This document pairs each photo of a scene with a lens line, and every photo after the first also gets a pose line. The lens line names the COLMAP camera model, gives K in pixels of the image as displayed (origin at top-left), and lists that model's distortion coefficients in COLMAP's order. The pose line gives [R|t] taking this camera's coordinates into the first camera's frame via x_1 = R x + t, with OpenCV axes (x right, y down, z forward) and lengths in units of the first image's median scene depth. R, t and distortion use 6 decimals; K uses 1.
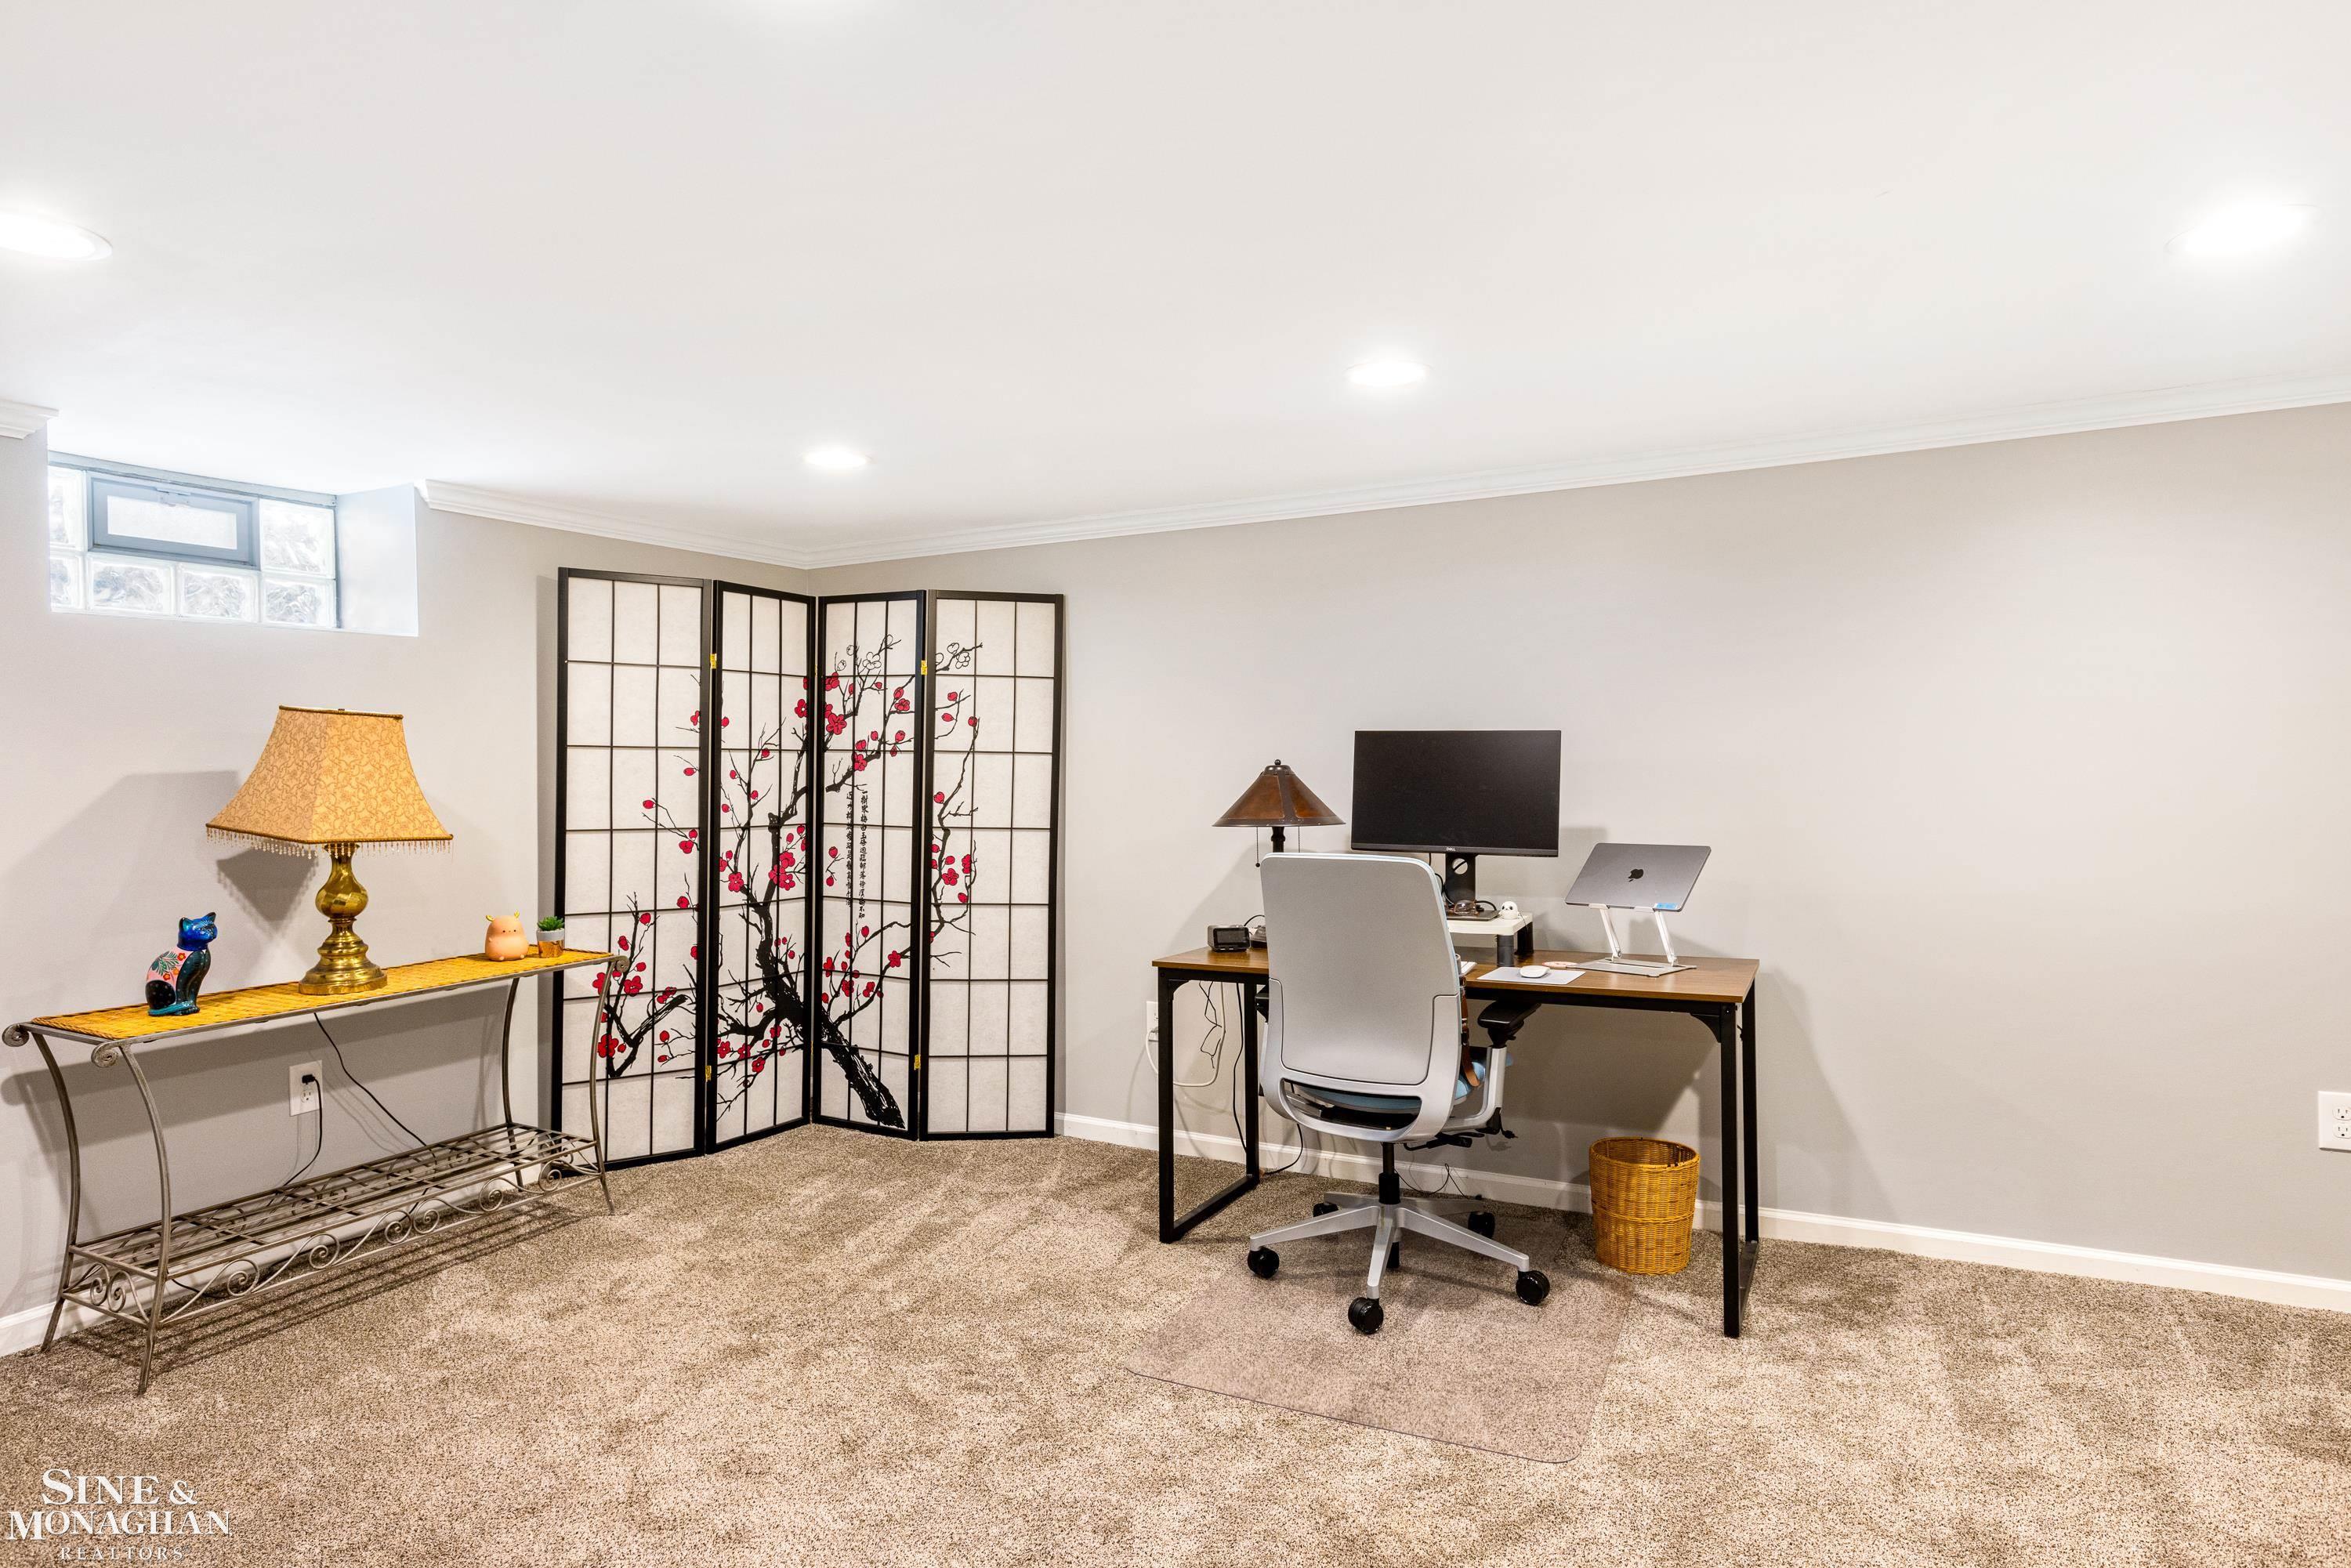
lens RADIAL K [[1368.3, 0, 1175.5], [0, 1368.3, 784.0], [0, 0, 1]] dist [-0.077412, -0.001194]
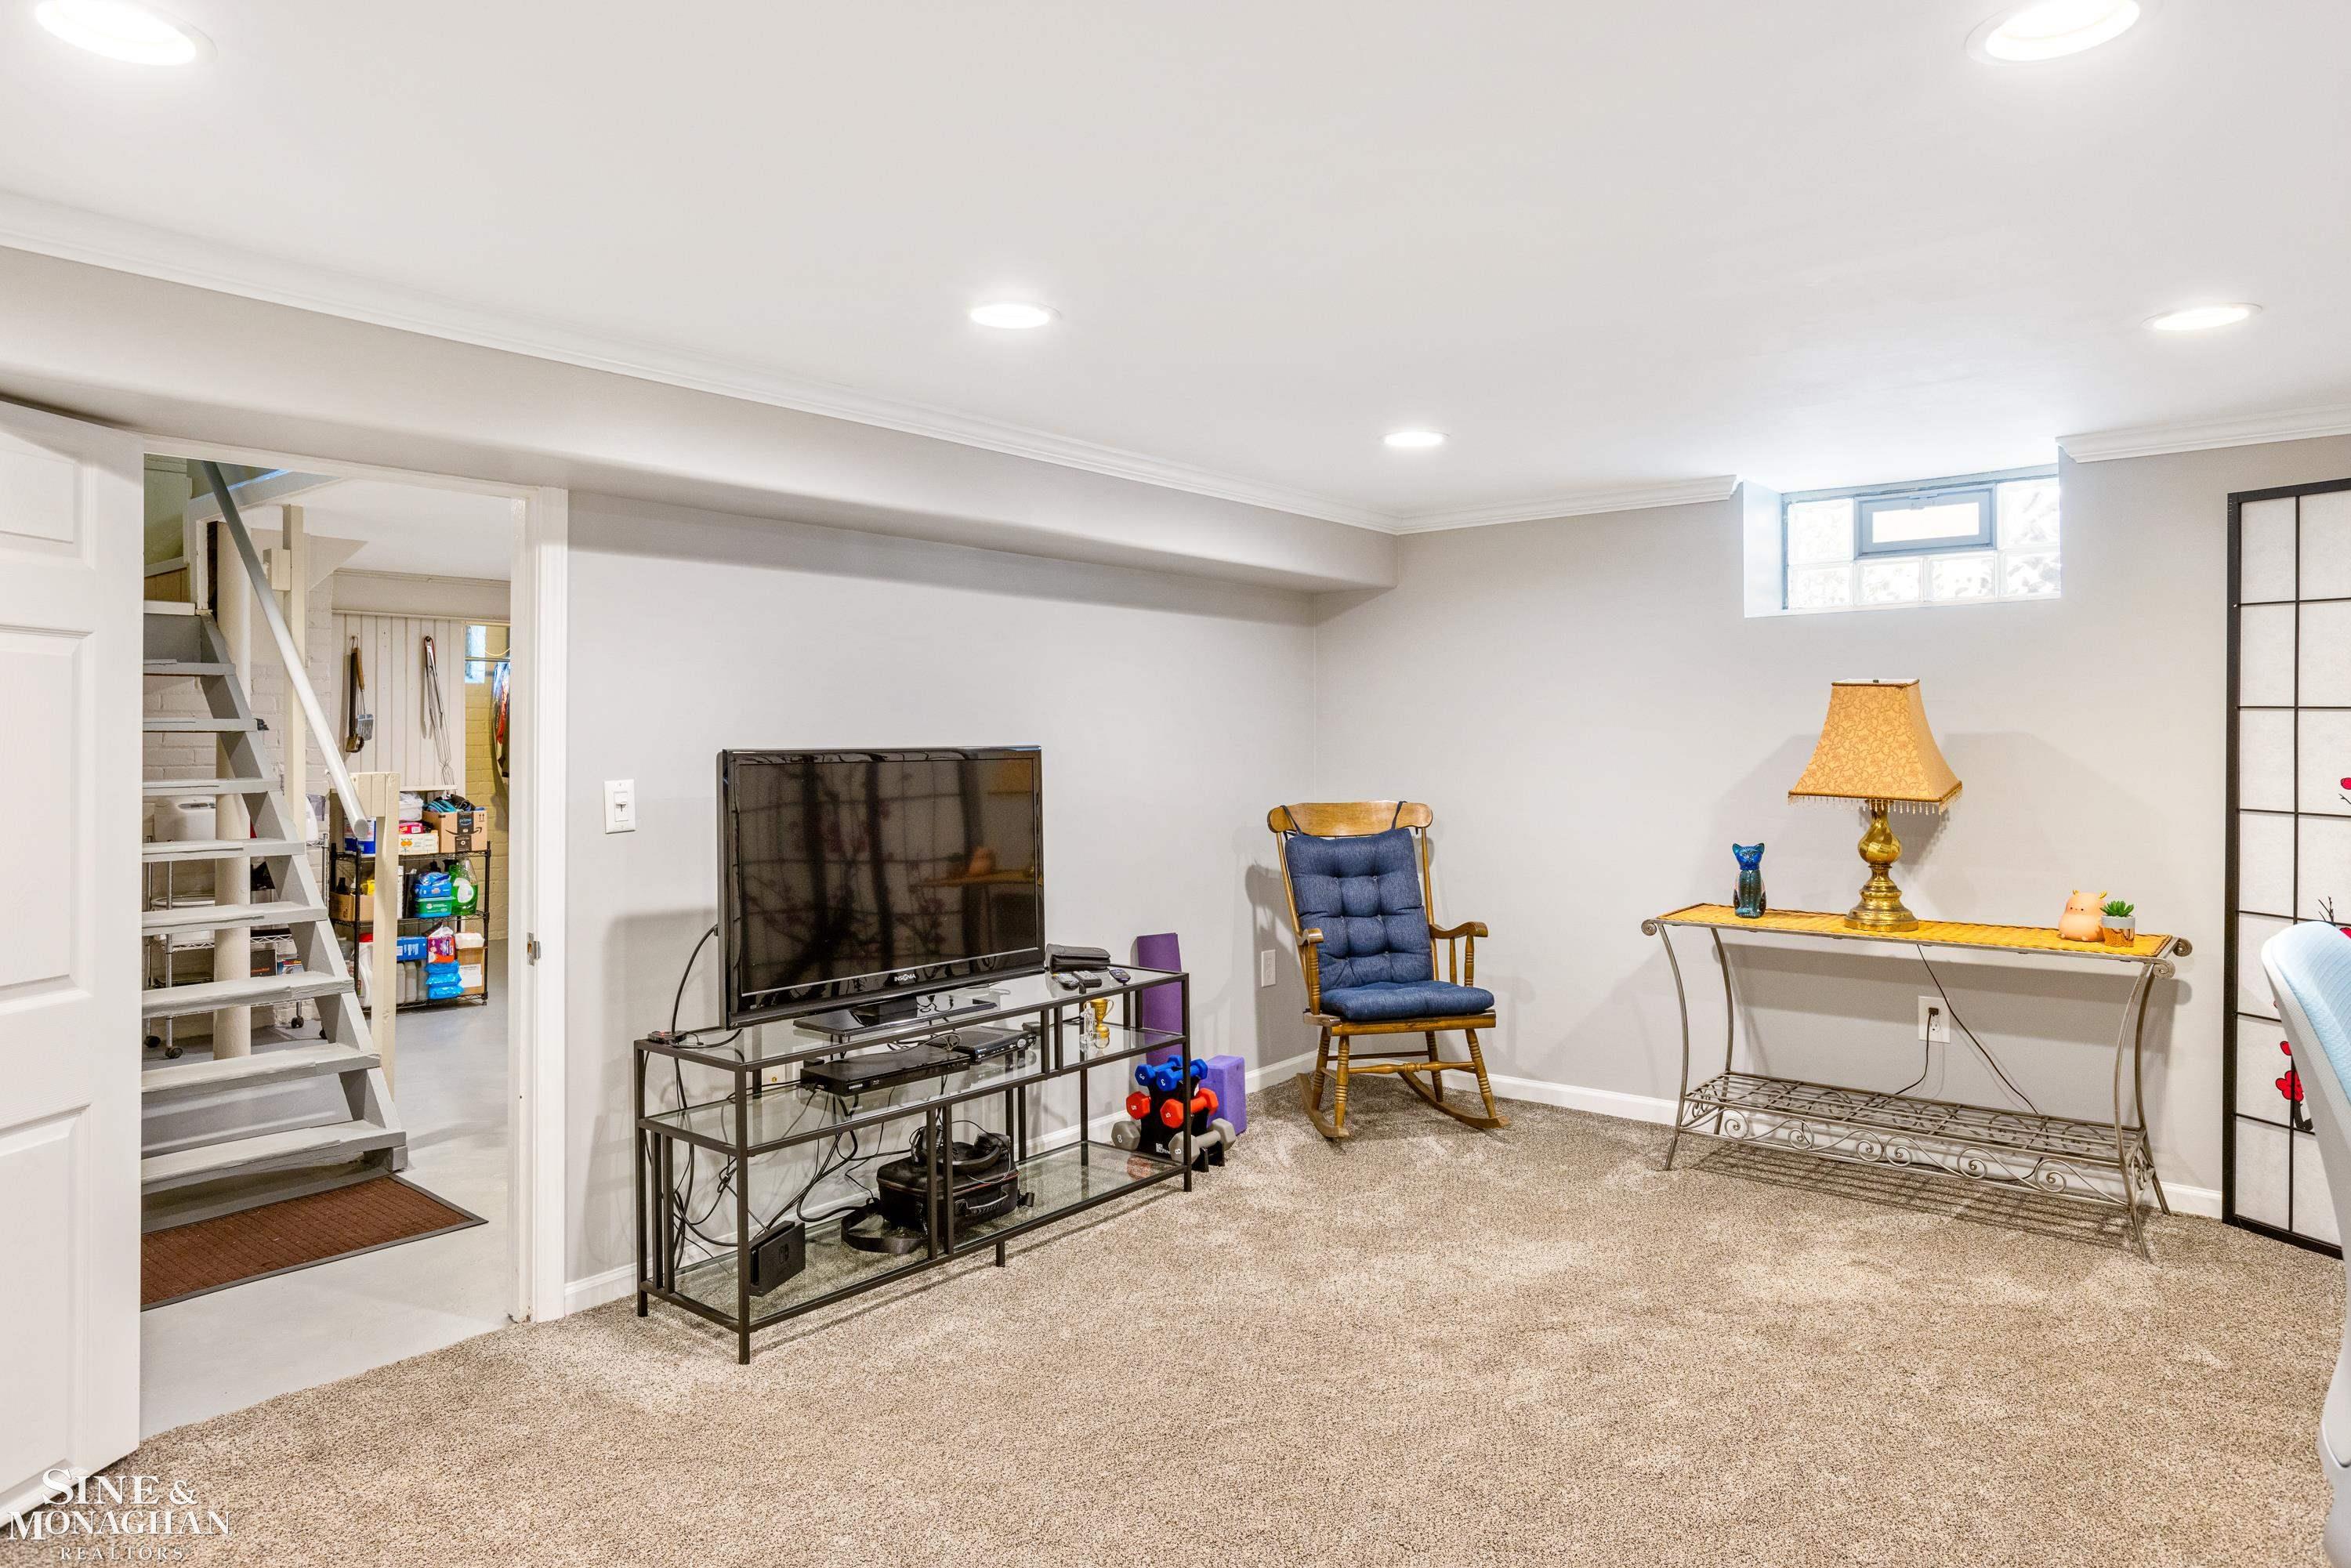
lens RADIAL K [[1399.4, 0, 1178.0], [0, 1399.4, 740.5], [0, 0, 1]] dist [0.001266, 0.000944]
pose [[-0.274805, 0.011668, -0.961429, 0.664769], [-0.012121, 0.999805, 0.015599, -0.016042], [0.961424, 0.015940, -0.274610, 0.720593]]
